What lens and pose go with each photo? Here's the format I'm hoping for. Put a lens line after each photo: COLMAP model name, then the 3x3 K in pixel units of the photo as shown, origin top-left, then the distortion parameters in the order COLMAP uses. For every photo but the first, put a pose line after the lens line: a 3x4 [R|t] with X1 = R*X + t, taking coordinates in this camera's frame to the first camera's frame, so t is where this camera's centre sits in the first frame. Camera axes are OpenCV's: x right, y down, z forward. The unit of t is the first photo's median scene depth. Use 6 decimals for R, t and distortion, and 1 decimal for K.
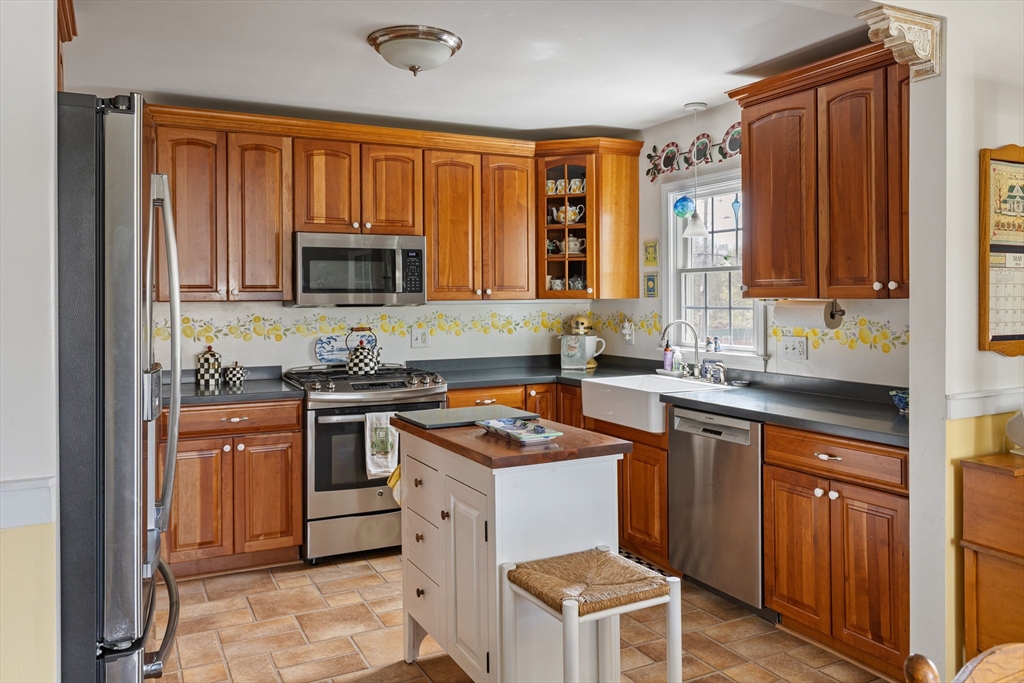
lens RADIAL K [[775.6, 0, 512.9], [0, 775.6, 298.8], [0, 0, 1]] dist [-0.014676, -0.001083]
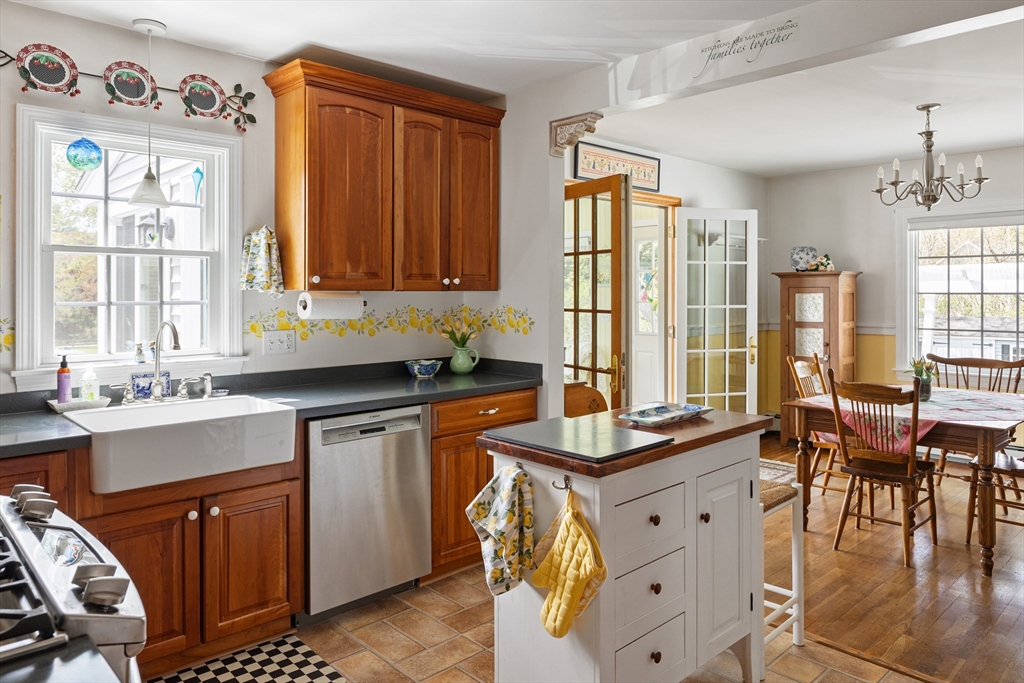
lens RADIAL K [[695.7, 0, 516.8], [0, 695.7, 294.3], [0, 0, 1]] dist [-0.013714, -0.003365]
pose [[-0.288131, 0.003574, 0.957584, -0.610422], [0.003336, 0.999991, -0.002728, 0.008038], [-0.957585, 0.002408, -0.288140, 1.078330]]
